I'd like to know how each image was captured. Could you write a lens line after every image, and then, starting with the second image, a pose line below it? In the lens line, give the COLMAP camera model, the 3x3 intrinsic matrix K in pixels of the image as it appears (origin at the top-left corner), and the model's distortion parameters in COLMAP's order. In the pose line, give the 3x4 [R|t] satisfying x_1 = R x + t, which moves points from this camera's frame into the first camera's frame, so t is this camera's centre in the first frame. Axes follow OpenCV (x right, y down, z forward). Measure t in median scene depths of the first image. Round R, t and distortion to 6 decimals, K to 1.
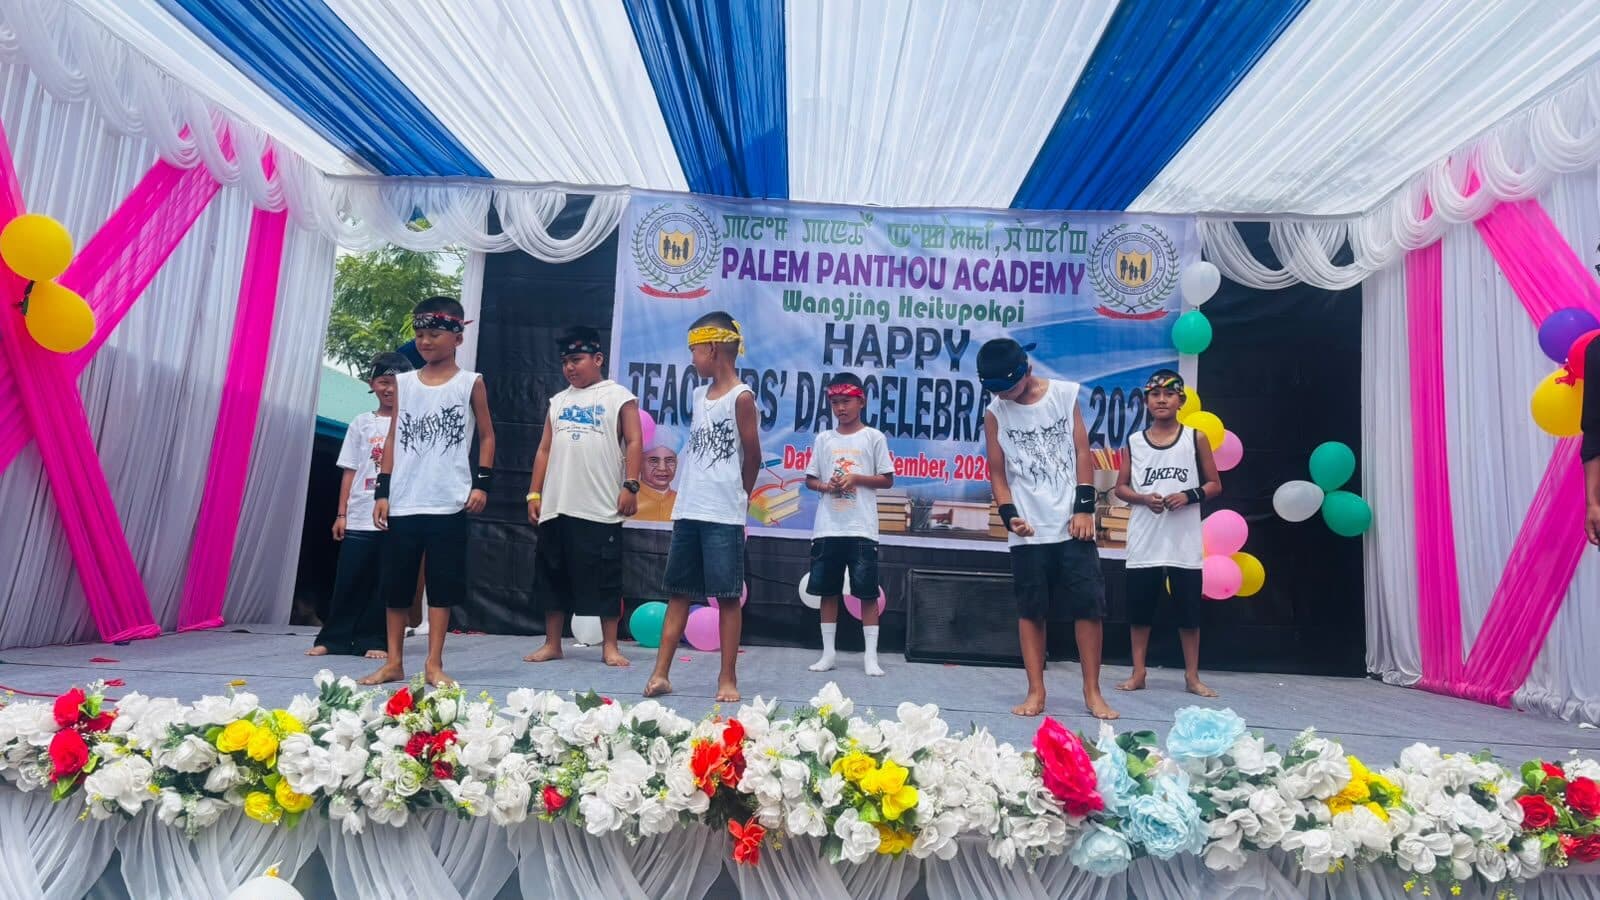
lens RADIAL K [[1183.7, 0, 800.0], [0, 1183.7, 450.0], [0, 0, 1]] dist [0.092500, -0.114584]
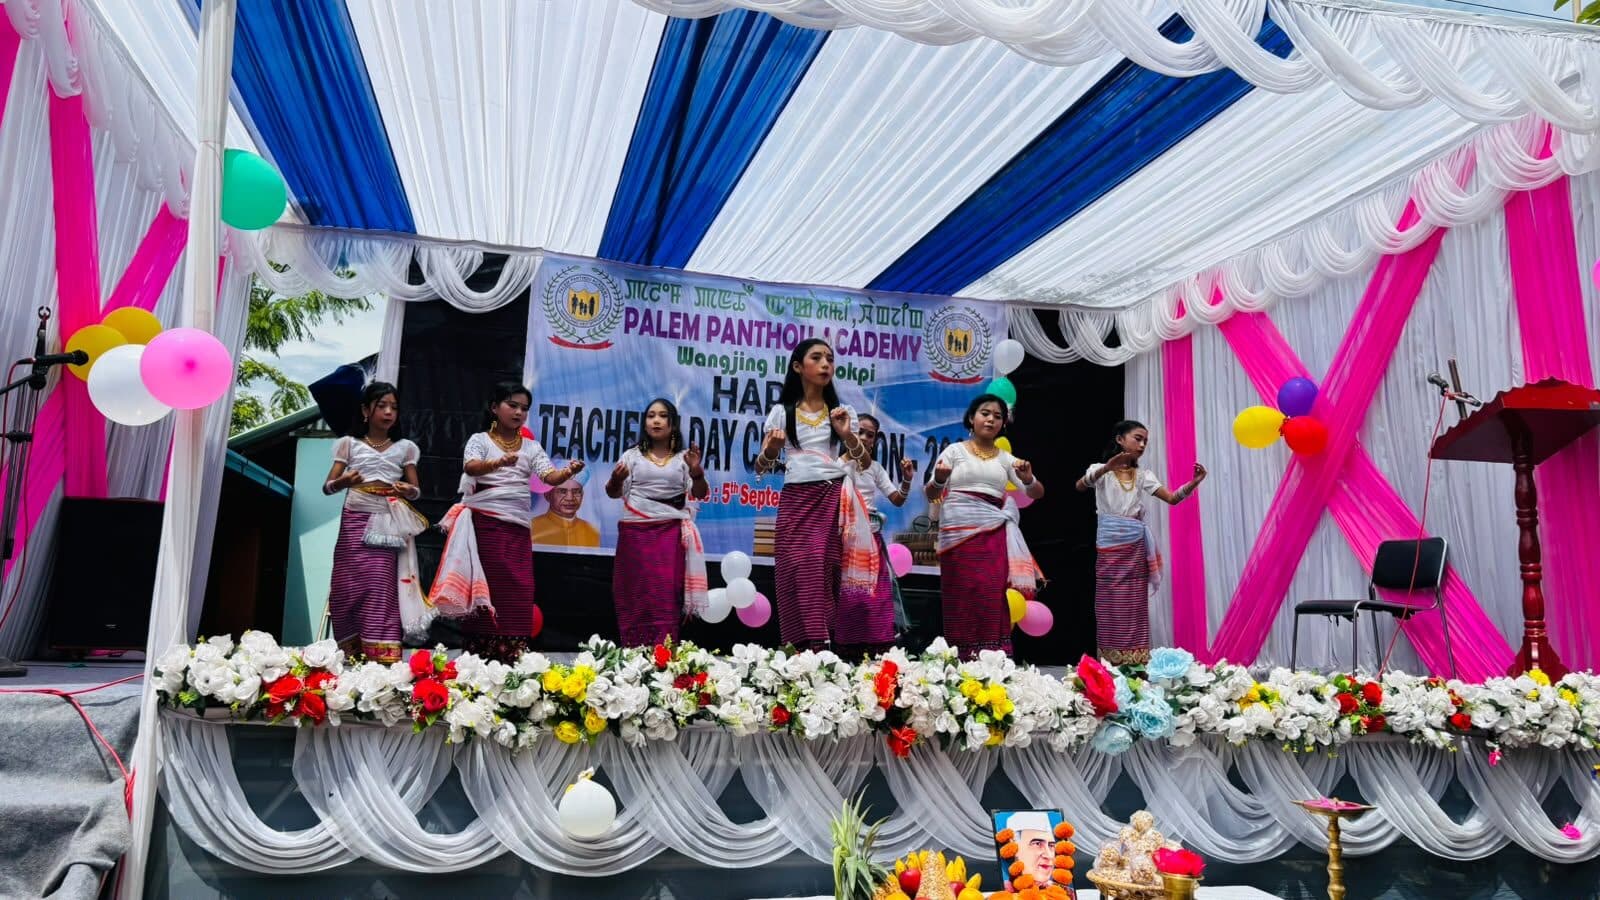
lens RADIAL K [[1183.7, 0, 800.0], [0, 1183.7, 450.0], [0, 0, 1]] dist [0.092500, -0.114584]
pose [[0.965342, 0.021086, 0.260133, -0.200588], [-0.012939, 0.999372, -0.032989, 0.003759], [-0.260666, 0.028480, 0.965009, -0.152534]]
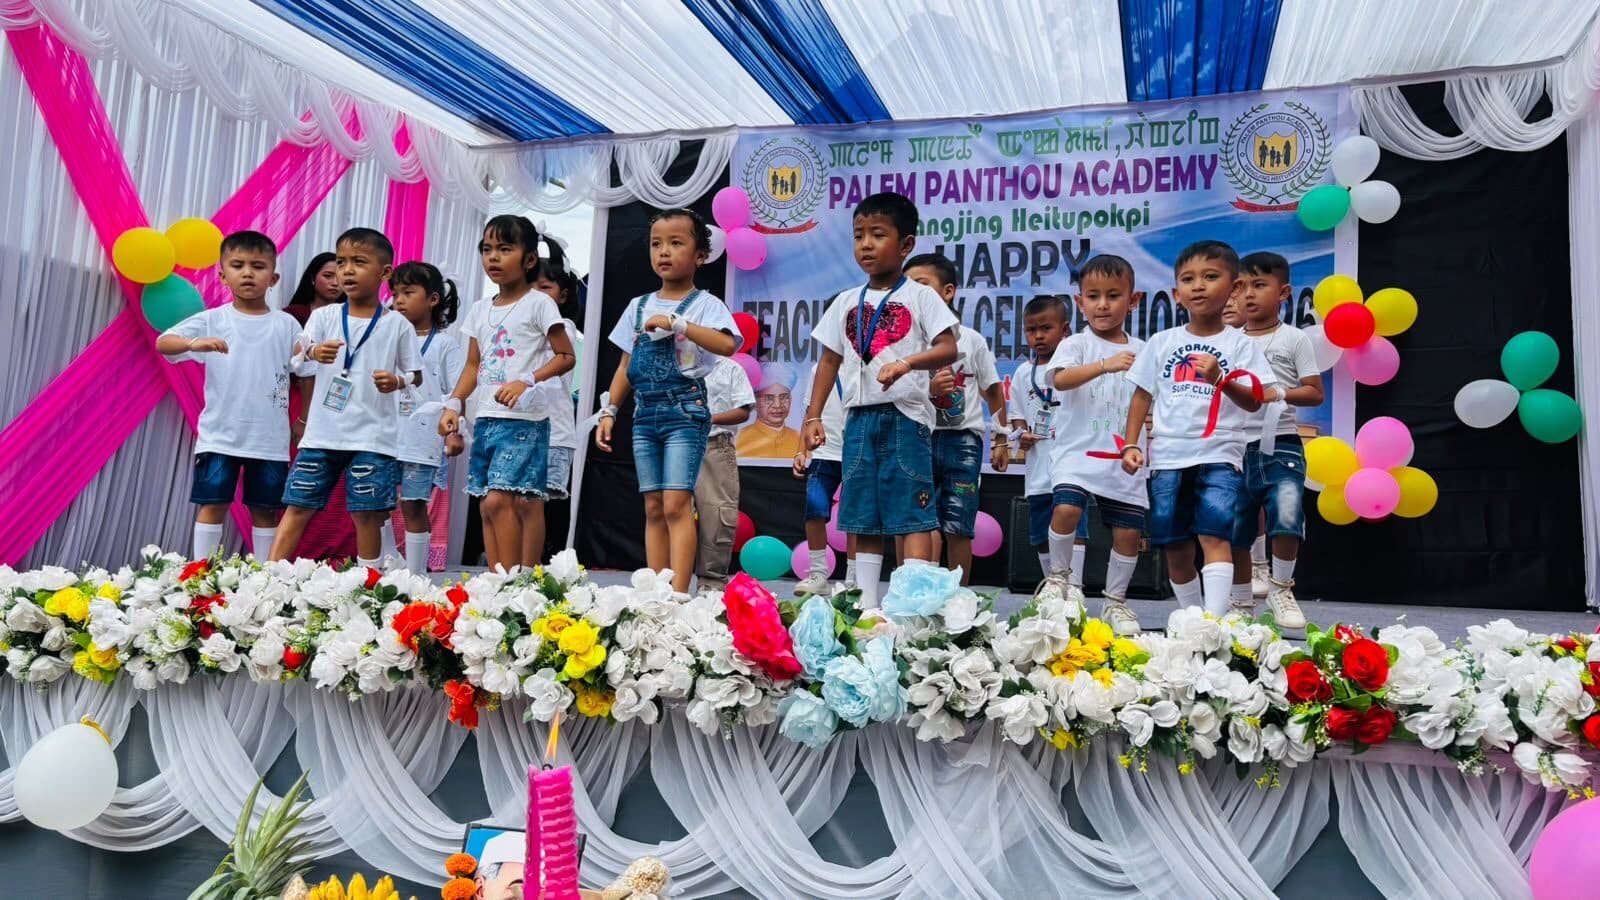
lens RADIAL K [[1194.0, 0, 800.0], [0, 1194.0, 450.0], [0, 0, 1]] dist [0.064000, -0.129916]
pose [[0.959768, -0.037742, -0.278246, 0.179787], [0.042705, 0.999018, 0.011795, 0.041520], [0.277528, -0.023203, 0.960437, 0.042472]]
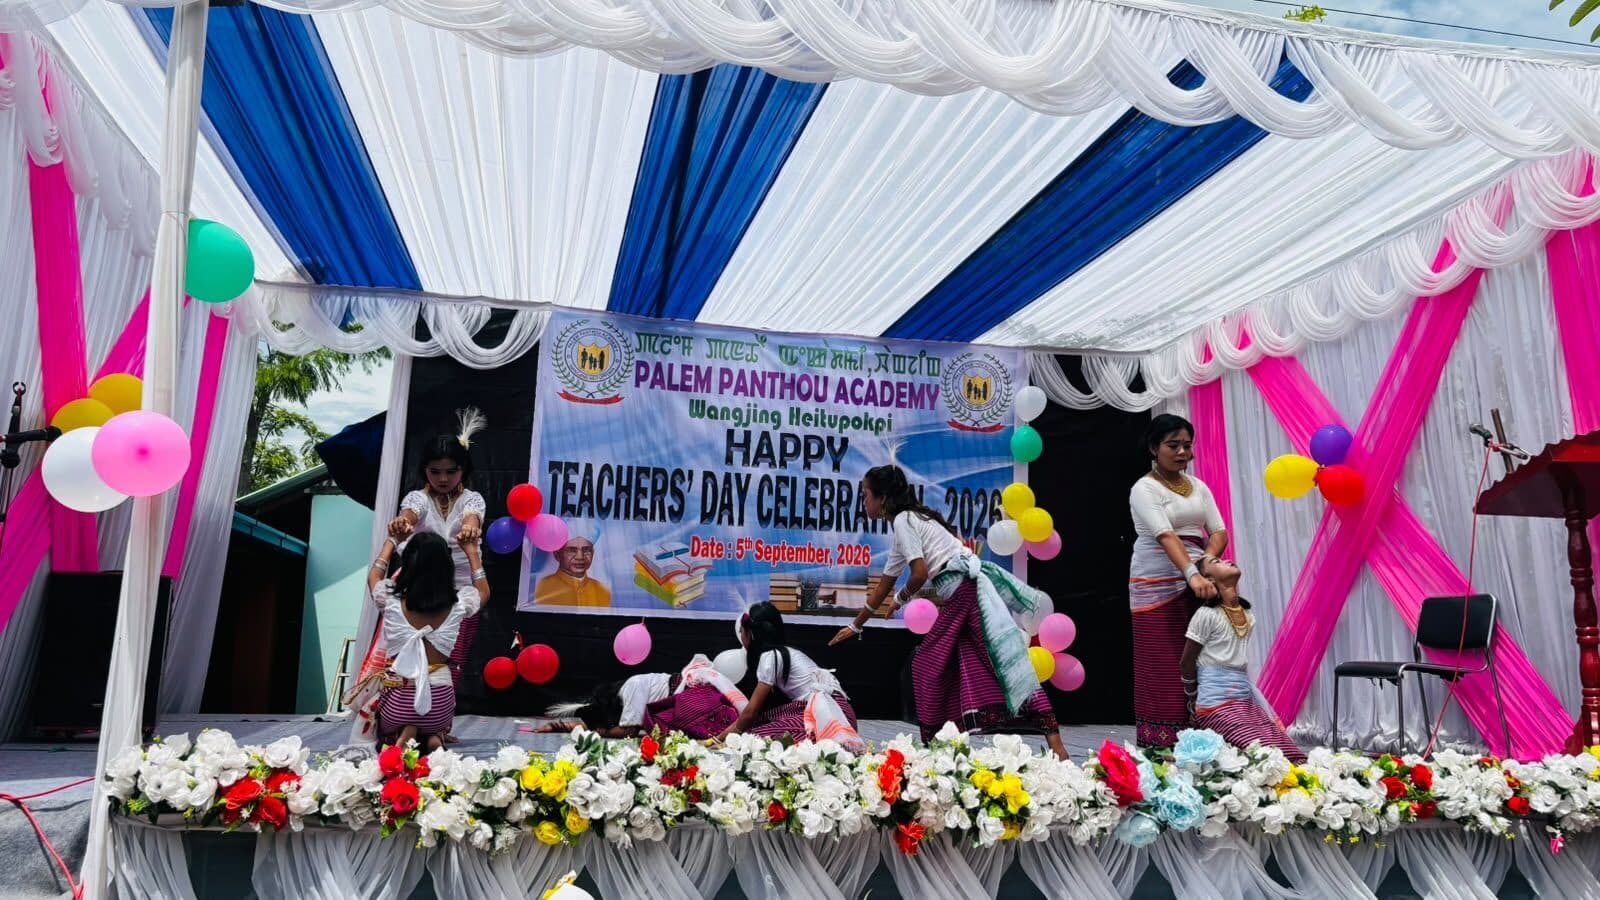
lens RADIAL K [[1183.7, 0, 800.0], [0, 1183.7, 450.0], [0, 0, 1]] dist [0.092500, -0.114584]
pose [[0.972138, 0.015223, 0.233916, -0.177702], [0.000052, 0.997875, -0.065157, -0.012207], [-0.234411, 0.063353, 0.970071, -0.126441]]
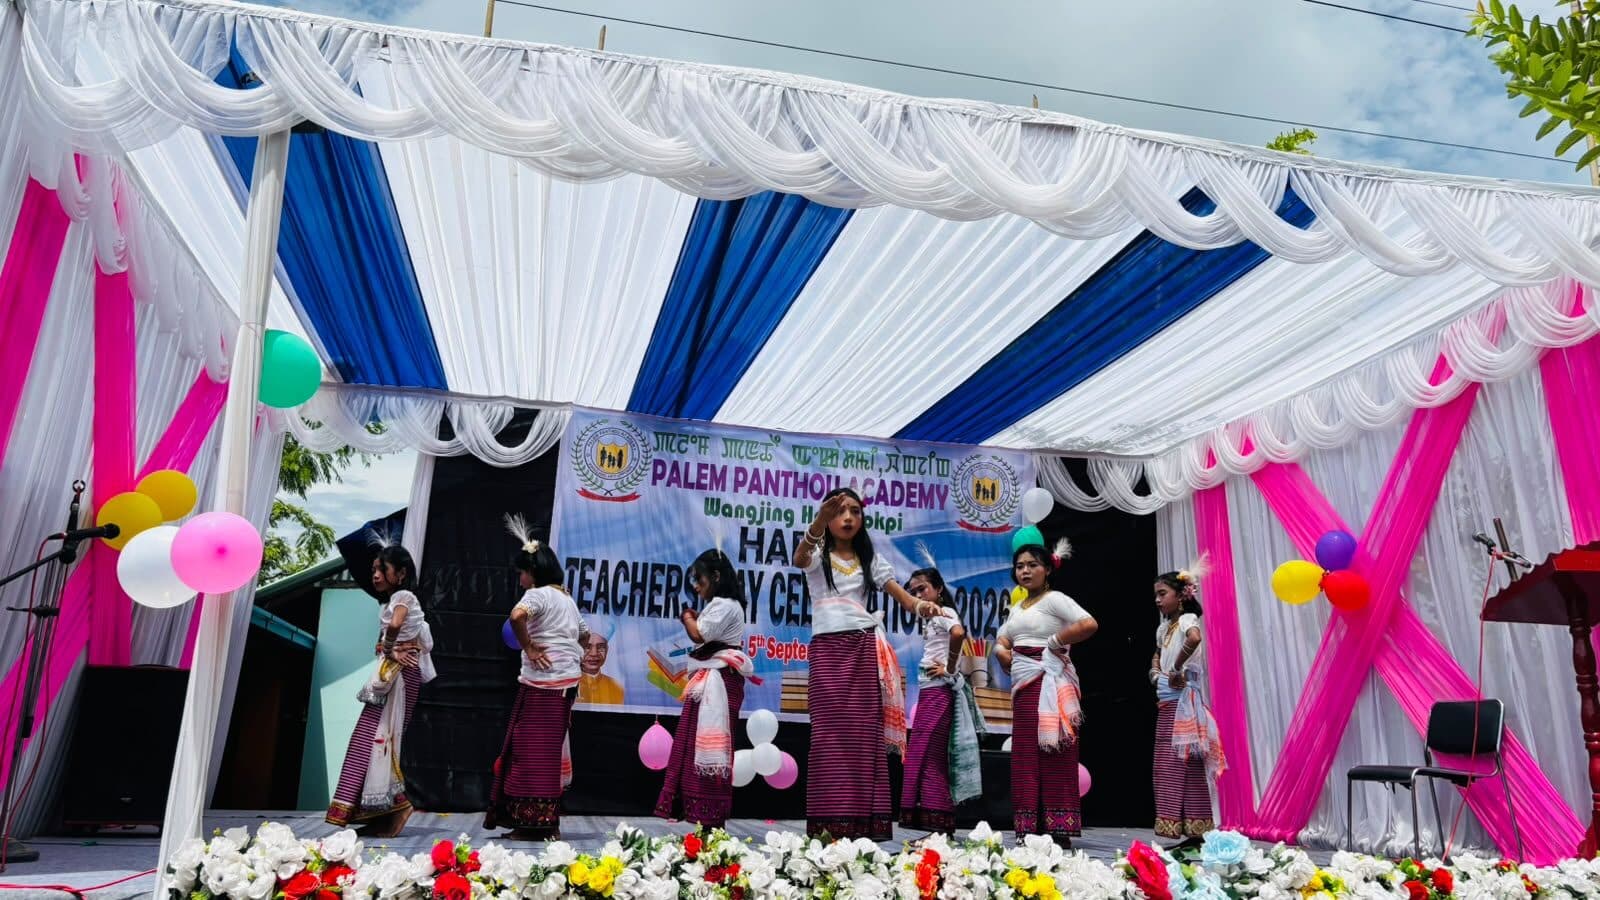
lens RADIAL K [[1183.7, 0, 800.0], [0, 1183.7, 450.0], [0, 0, 1]] dist [0.092500, -0.114584]
pose [[0.970163, 0.043376, 0.238540, -0.204038], [-0.008675, 0.989447, -0.144639, -0.013785], [-0.242297, 0.138254, 0.960301, -0.144592]]
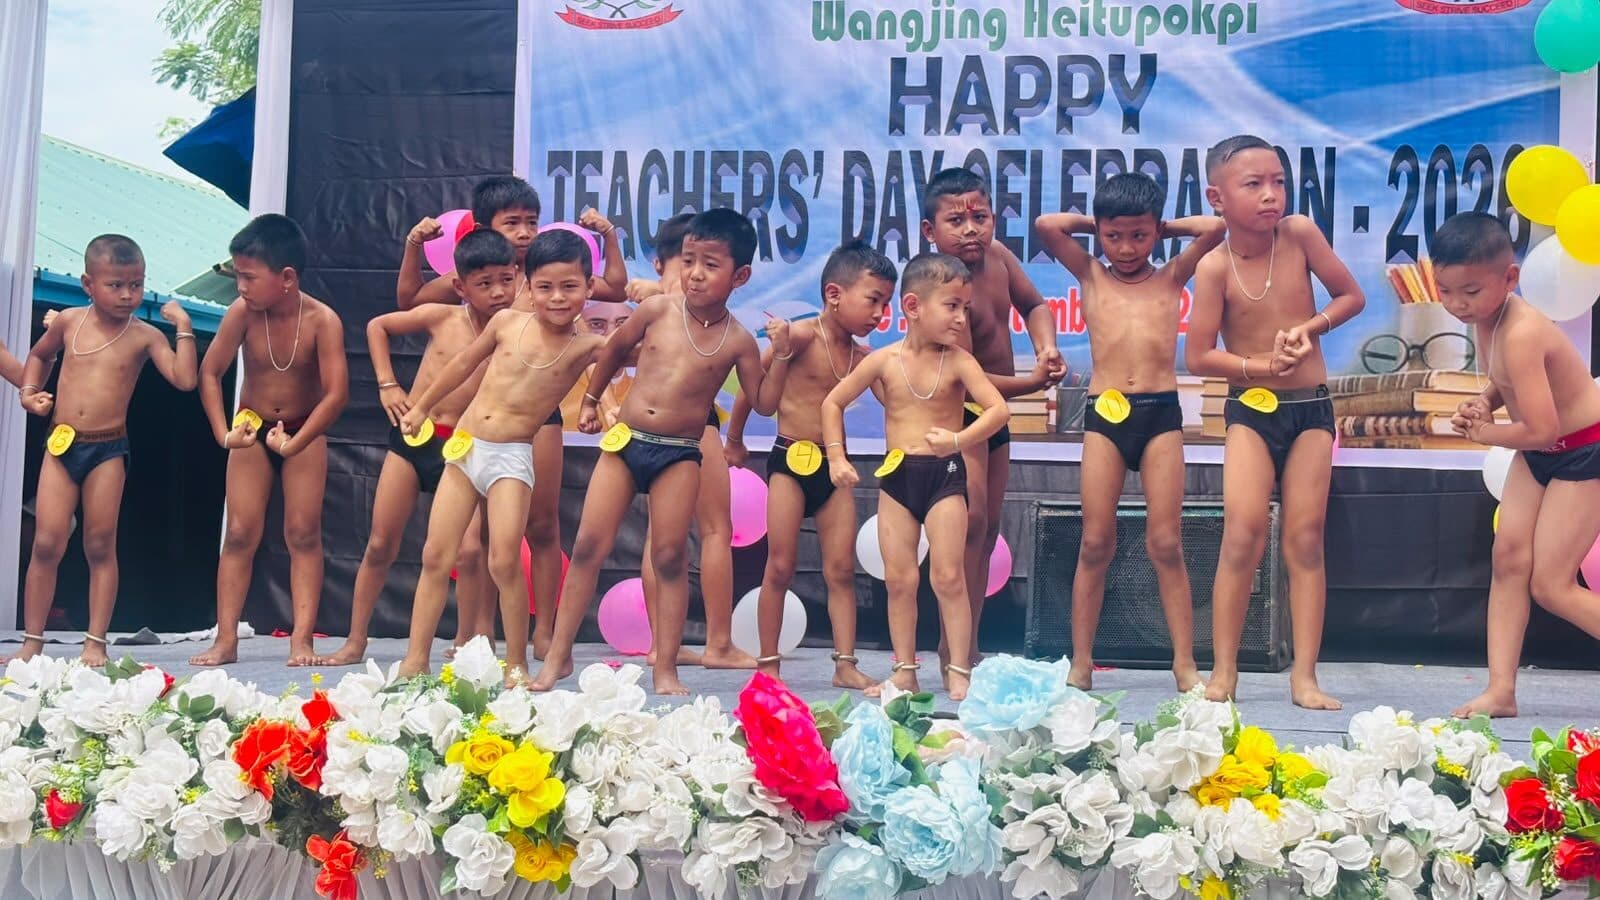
lens RADIAL K [[2372.0, 0, 806.1], [0, 2372.0, 470.7], [0, 0, 1]] dist [0.086395, -0.021832]
pose [[0.985726, -0.034609, -0.164763, 0.157538], [0.045628, 0.996934, 0.063570, 0.010678], [0.162058, -0.070180, 0.984282, -0.095269]]
